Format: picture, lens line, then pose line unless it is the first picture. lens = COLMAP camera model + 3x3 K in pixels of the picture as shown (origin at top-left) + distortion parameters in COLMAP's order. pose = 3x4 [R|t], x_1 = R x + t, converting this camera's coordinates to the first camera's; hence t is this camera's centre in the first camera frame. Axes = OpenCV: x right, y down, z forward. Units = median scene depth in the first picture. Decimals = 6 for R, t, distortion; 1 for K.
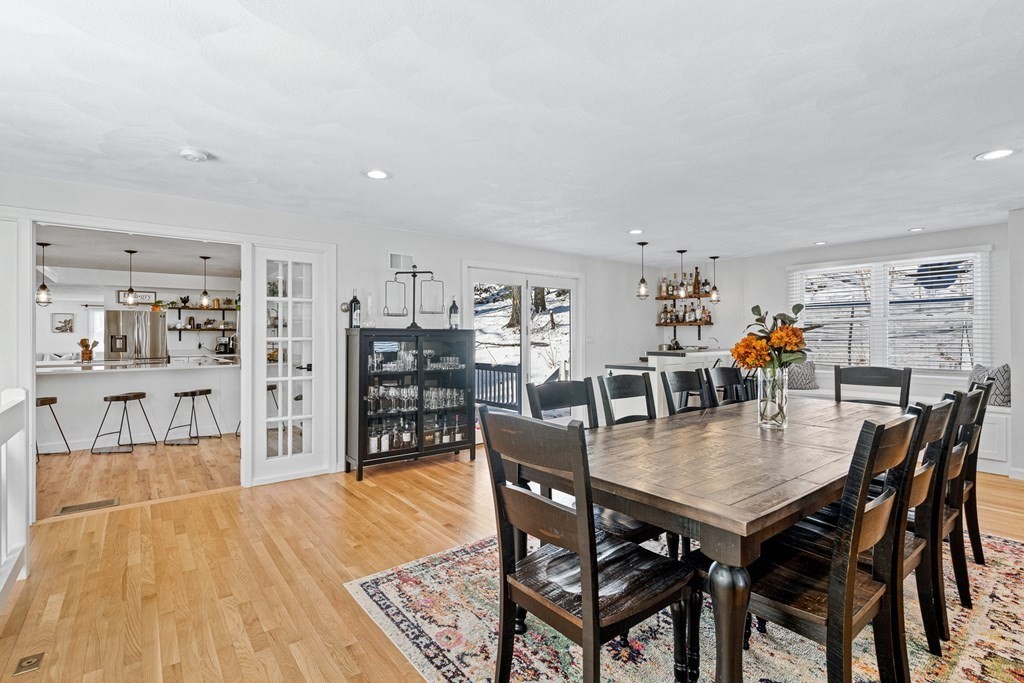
lens RADIAL K [[478.1, 0, 512.1], [0, 478.1, 339.9], [0, 0, 1]] dist [-0.002354, 0.001205]
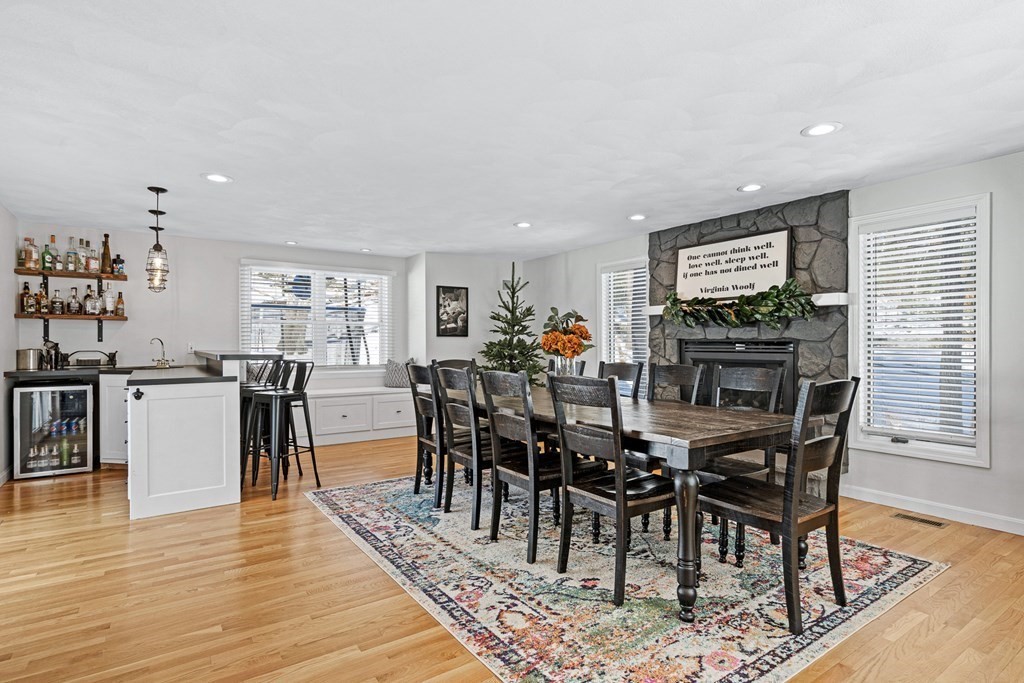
lens RADIAL K [[529.1, 0, 508.3], [0, 529.1, 343.4], [0, 0, 1]] dist [0.006679, 0.000640]
pose [[0.070542, 0.002125, 0.997507, -0.993351], [0.008617, 0.999959, -0.002739, 0.030109], [-0.997472, 0.008788, 0.070520, 1.146946]]
